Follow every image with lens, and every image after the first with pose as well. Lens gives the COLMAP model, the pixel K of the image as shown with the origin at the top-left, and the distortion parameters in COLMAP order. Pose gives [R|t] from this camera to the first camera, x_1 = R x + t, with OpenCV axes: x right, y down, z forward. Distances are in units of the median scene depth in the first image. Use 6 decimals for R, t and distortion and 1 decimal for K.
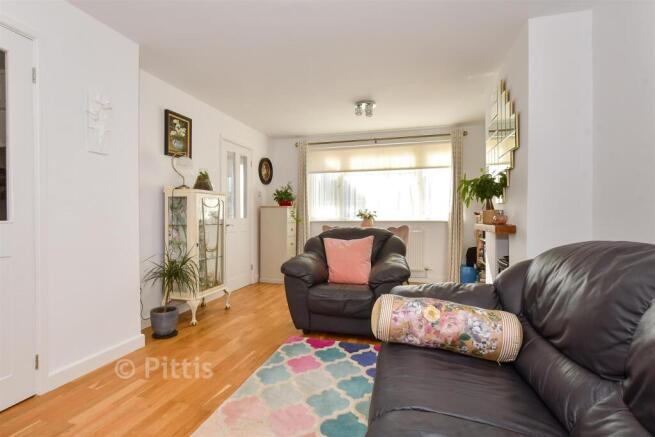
lens RADIAL K [[336.8, 0, 327.5], [0, 336.8, 218.5], [0, 0, 1]] dist [-0.000085, -0.000030]
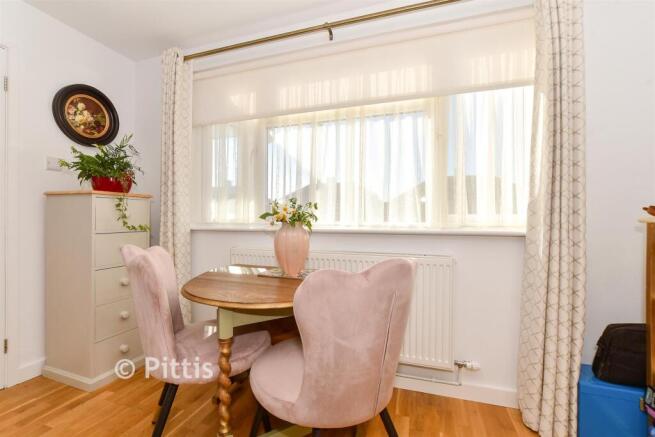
lens RADIAL K [[283.1, 0, 327.5], [0, 283.1, 218.5], [0, 0, 1]] dist [-0.000218, -0.000025]
pose [[0.997790, 0.002407, -0.066404, 0.163535], [-0.002161, 0.999991, 0.003782, -0.006678], [0.066412, -0.003630, 0.997786, 0.655954]]
